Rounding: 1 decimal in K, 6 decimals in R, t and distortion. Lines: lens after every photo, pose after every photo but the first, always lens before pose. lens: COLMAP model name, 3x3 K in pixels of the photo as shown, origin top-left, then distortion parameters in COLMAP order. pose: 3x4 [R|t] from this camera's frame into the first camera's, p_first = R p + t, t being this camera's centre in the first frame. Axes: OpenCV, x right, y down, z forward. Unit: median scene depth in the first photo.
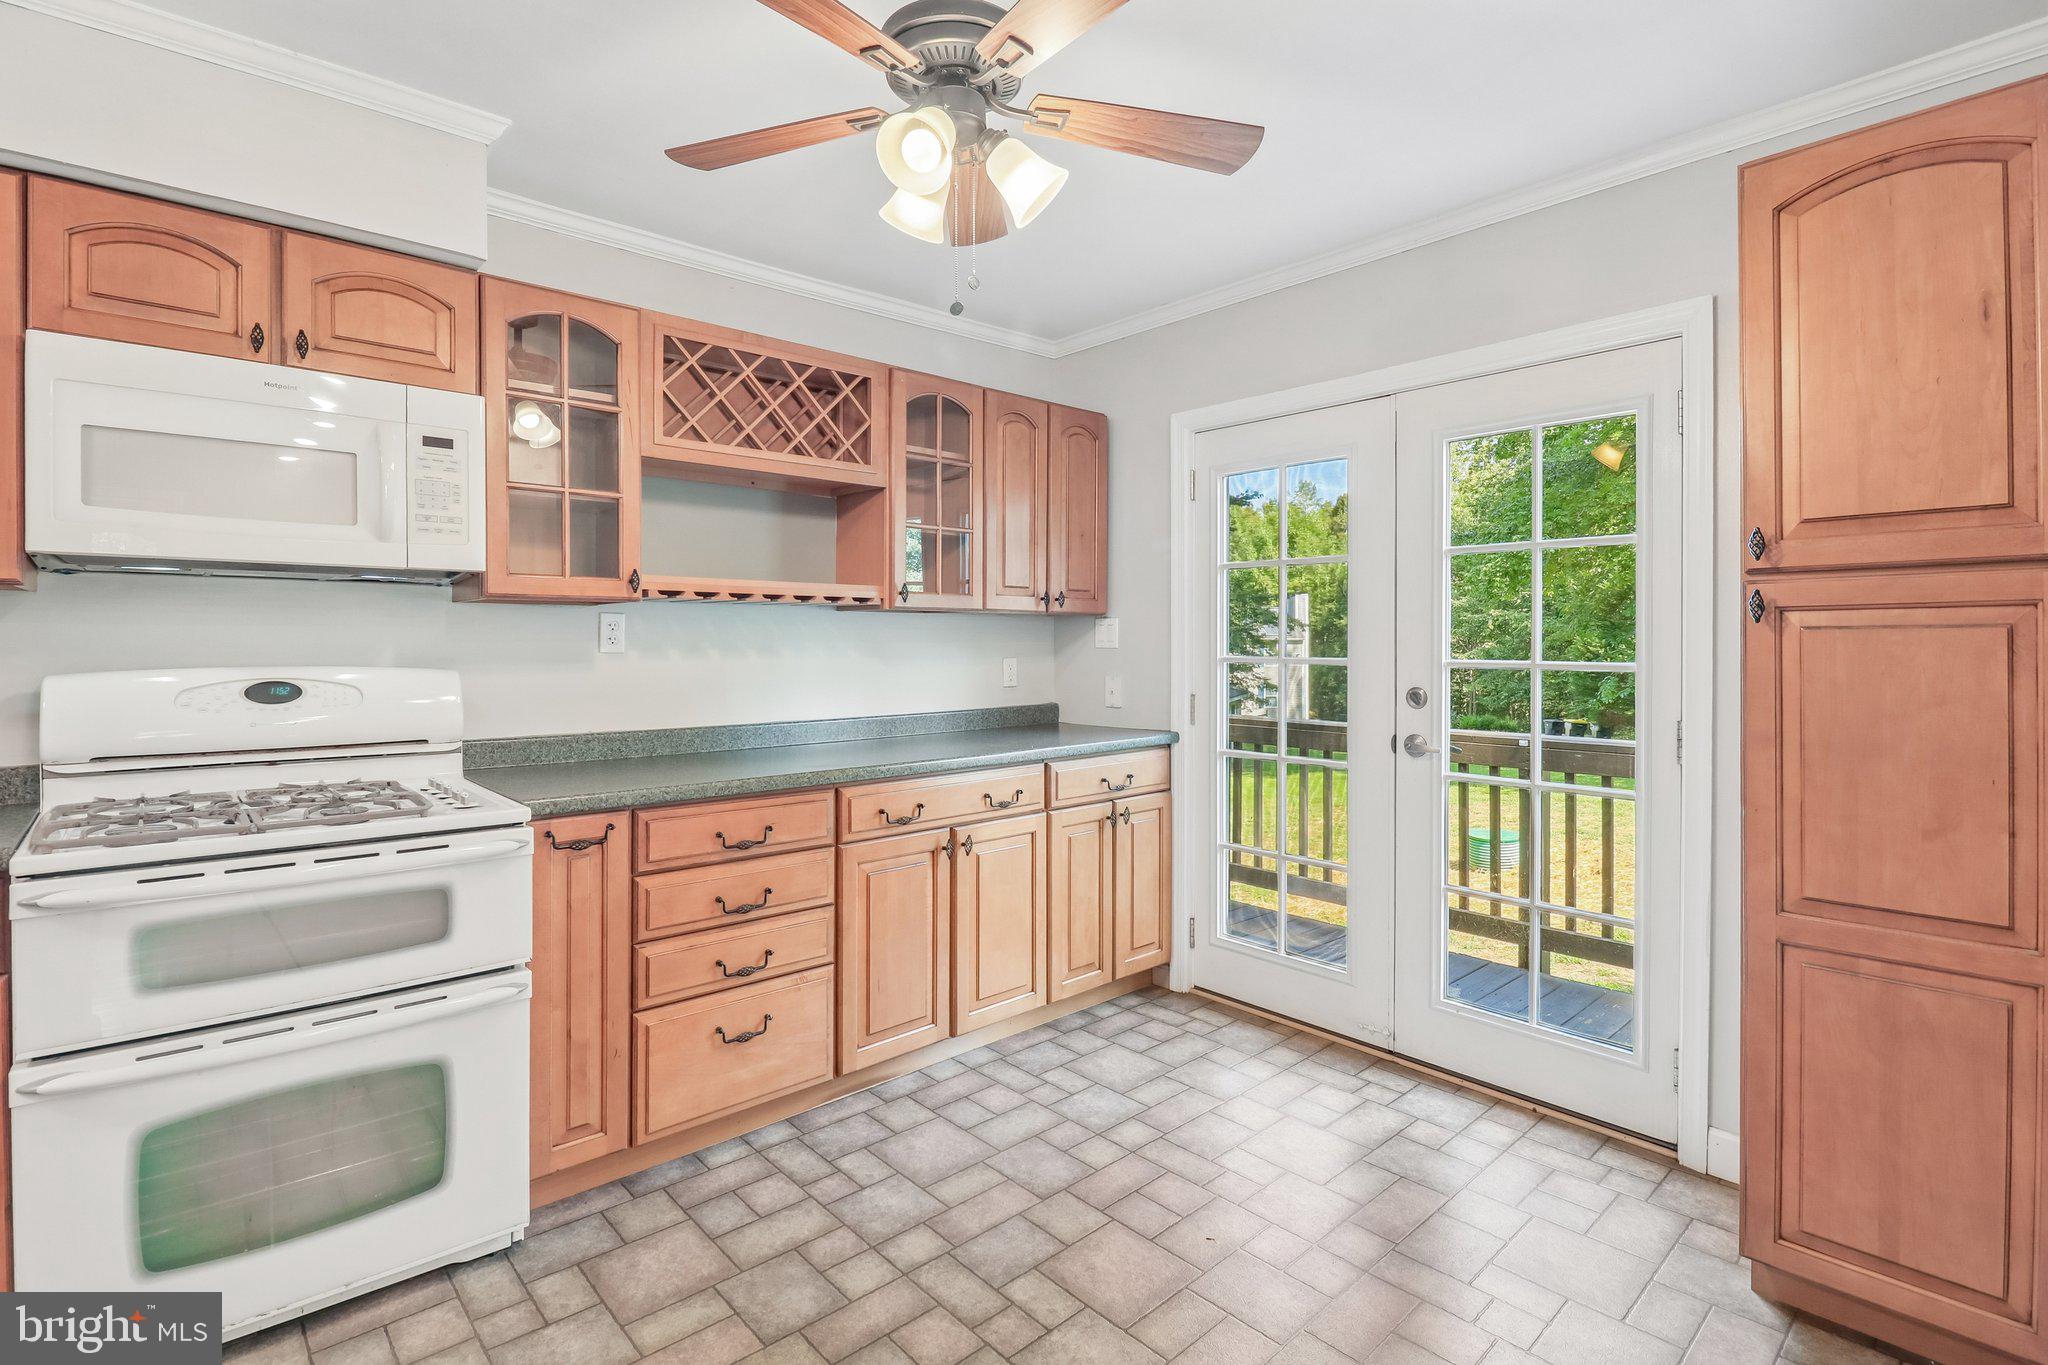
lens RADIAL K [[968.6, 0, 1005.9], [0, 968.6, 637.0], [0, 0, 1]] dist [-0.001729, -0.009009]
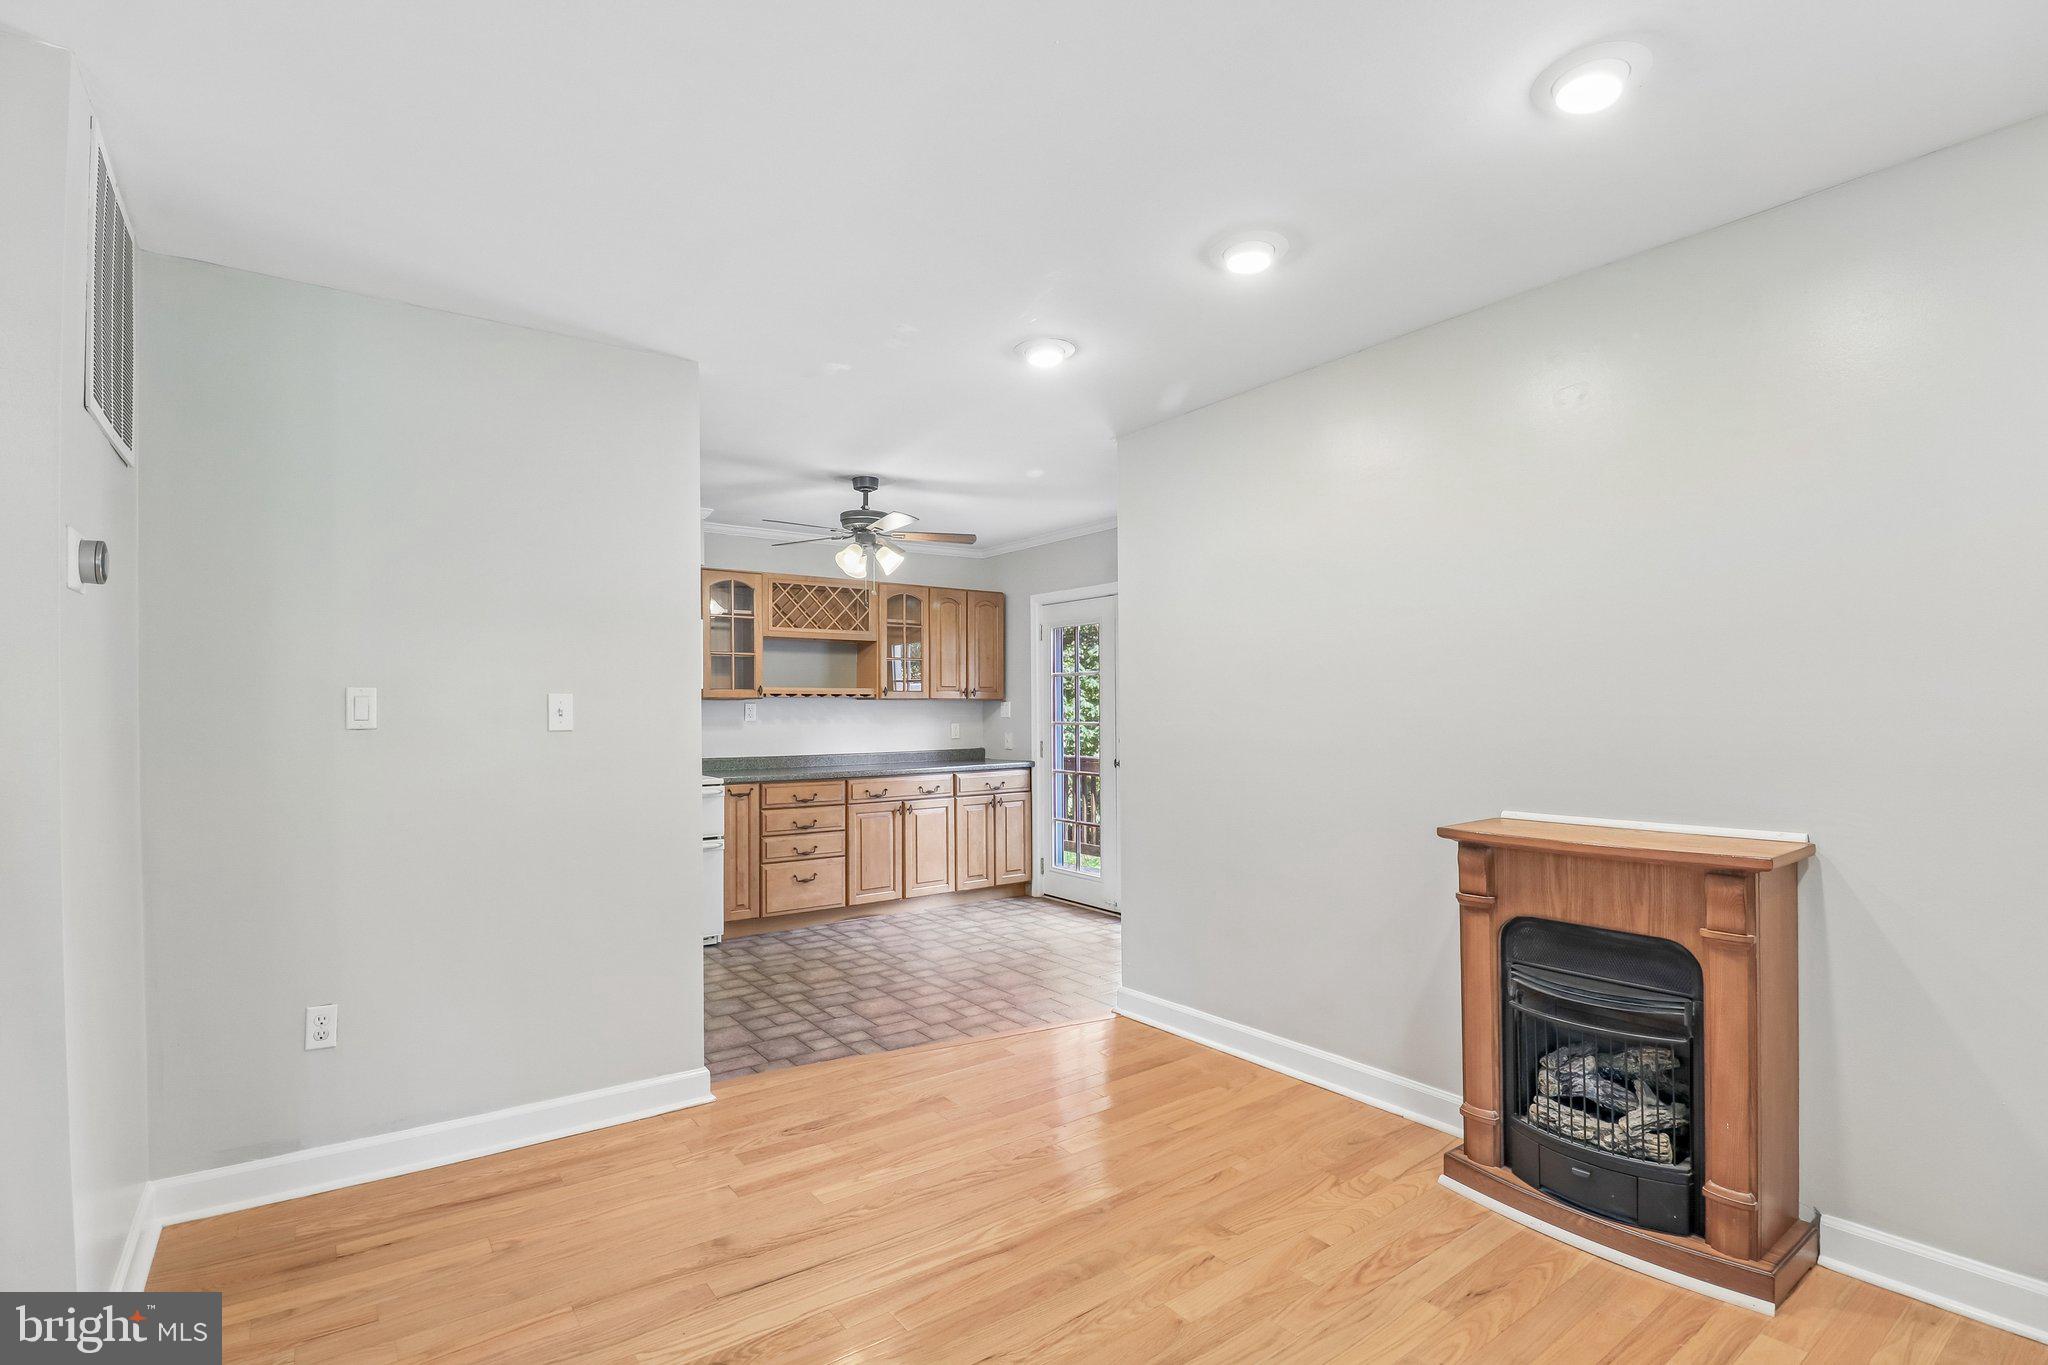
lens RADIAL K [[968.6, 0, 1021.9], [0, 968.6, 702.6], [0, 0, 1]] dist [-0.001729, -0.009009]
pose [[0.994551, -0.006213, -0.104065, 0.480271], [0.006233, 0.999981, -0.000126, -0.023792], [0.104063, -0.000524, 0.994571, -1.241637]]
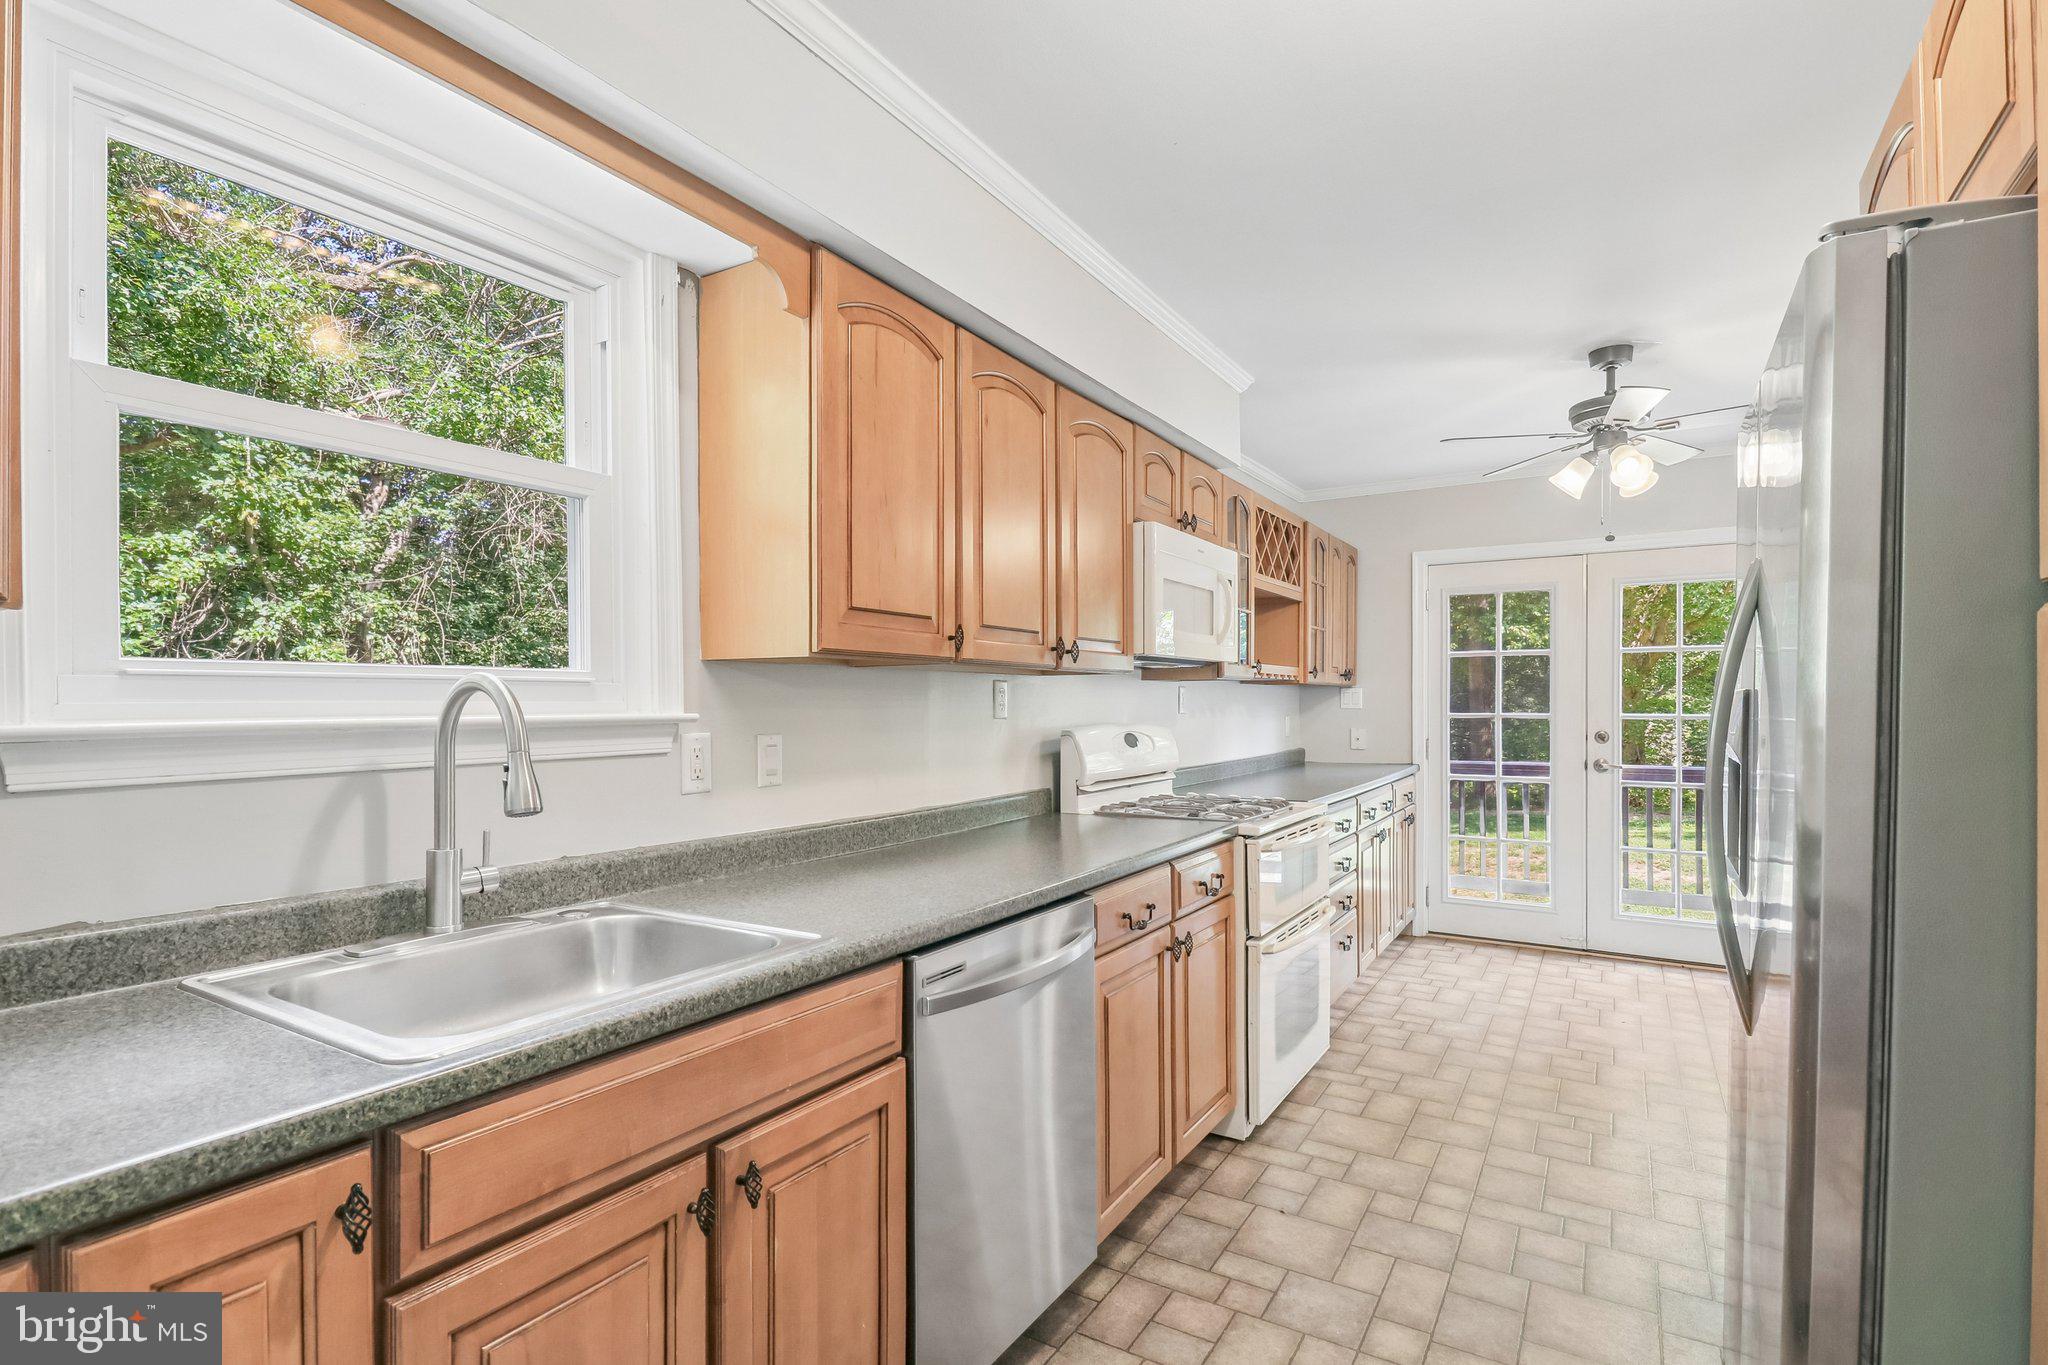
lens RADIAL K [[968.6, 0, 1009.6], [0, 968.6, 716.9], [0, 0, 1]] dist [-0.001729, -0.009009]
pose [[0.963214, -0.006939, 0.268648, -1.134903], [0.001399, 0.999783, 0.020808, -0.010748], [-0.268734, -0.019667, 0.963014, -0.375417]]
